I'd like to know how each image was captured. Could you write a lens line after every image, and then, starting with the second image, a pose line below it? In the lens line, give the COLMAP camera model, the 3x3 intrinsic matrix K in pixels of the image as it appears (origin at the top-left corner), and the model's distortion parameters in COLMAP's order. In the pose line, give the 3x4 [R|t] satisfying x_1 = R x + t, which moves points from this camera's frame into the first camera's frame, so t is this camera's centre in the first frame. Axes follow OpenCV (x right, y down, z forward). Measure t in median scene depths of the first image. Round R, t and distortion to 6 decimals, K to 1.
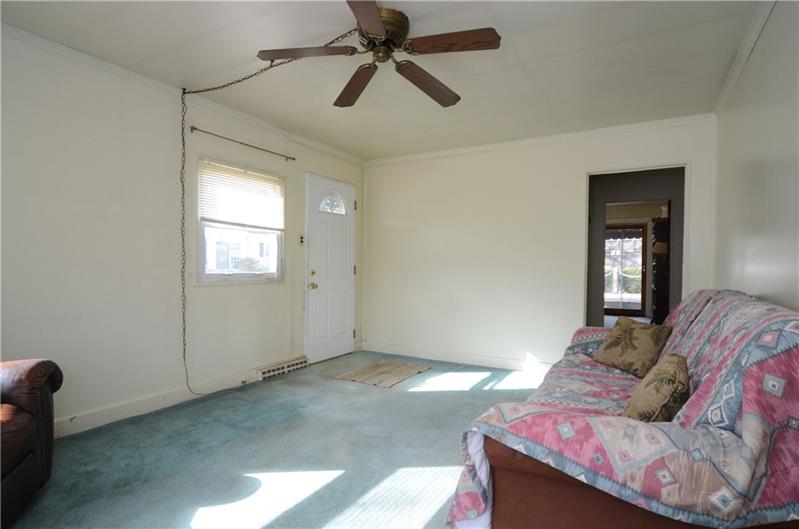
lens RADIAL K [[419.7, 0, 397.7], [0, 419.7, 273.3], [0, 0, 1]] dist [-0.020409, 0.000931]
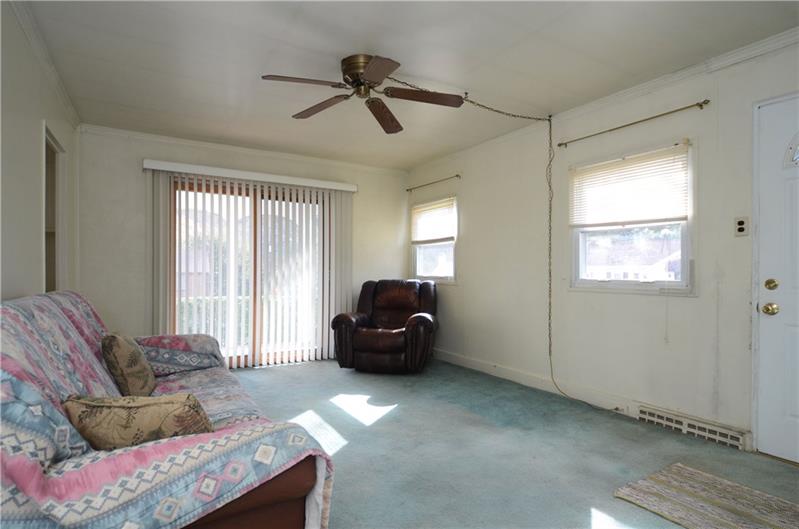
lens RADIAL K [[419.7, 0, 397.7], [0, 419.7, 273.3], [0, 0, 1]] dist [-0.020409, 0.000931]
pose [[-0.467813, 0.000362, -0.883827, 0.553808], [-0.022668, 0.999666, 0.012407, -0.013204], [0.883537, 0.025839, -0.467648, 0.946970]]
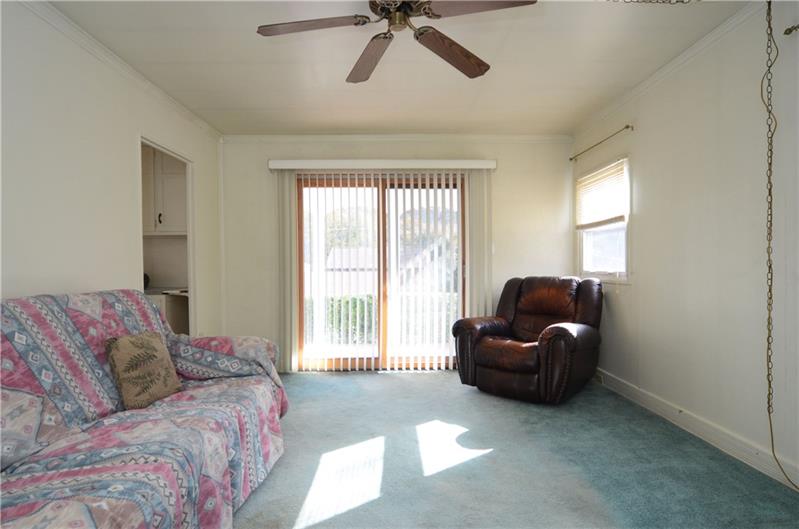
lens RADIAL K [[426.4, 0, 400.5], [0, 426.4, 274.3], [0, 0, 1]] dist [-0.018677, 0.000880]
pose [[-0.844874, 0.015424, -0.534743, 0.246694], [-0.003717, 0.999391, 0.034699, -0.016650], [0.534953, 0.031304, -0.844302, 1.006472]]
